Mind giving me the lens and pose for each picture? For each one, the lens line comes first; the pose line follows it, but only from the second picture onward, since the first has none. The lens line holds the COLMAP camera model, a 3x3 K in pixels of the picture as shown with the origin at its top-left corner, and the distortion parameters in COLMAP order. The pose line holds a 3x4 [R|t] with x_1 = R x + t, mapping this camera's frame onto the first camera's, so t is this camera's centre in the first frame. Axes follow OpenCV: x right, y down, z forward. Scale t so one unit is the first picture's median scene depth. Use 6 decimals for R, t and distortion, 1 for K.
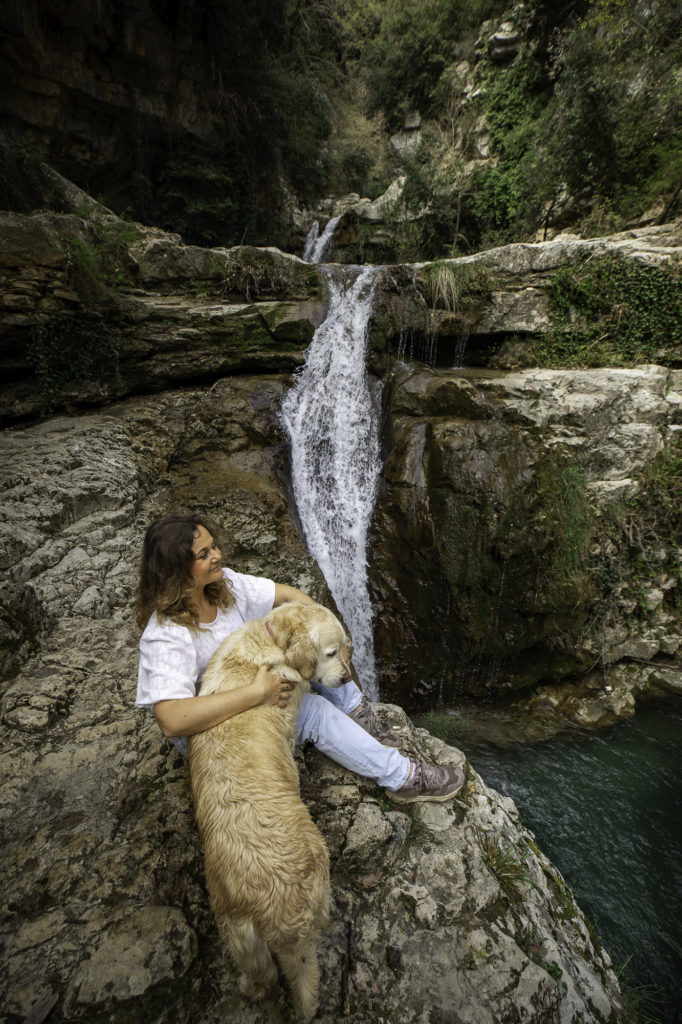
lens RADIAL K [[489.1, 0, 341.2], [0, 489.1, 510.0], [0, 0, 1]] dist [-0.036861, 0.009393]
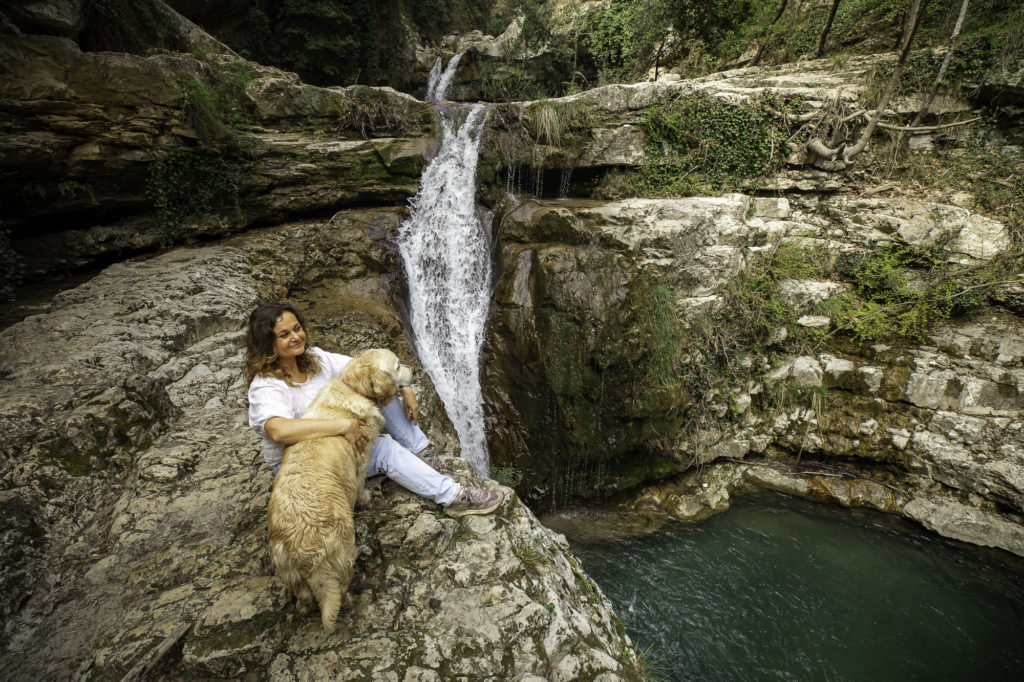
lens RADIAL K [[489.1, 0, 514.7], [0, 489.1, 336.8], [0, 0, 1]] dist [-0.036861, 0.009393]
pose [[0.996450, -0.031212, 0.078186, 0.046977], [0.032256, 0.999406, -0.012131, 0.031404], [-0.077761, 0.014610, 0.996865, -0.084368]]
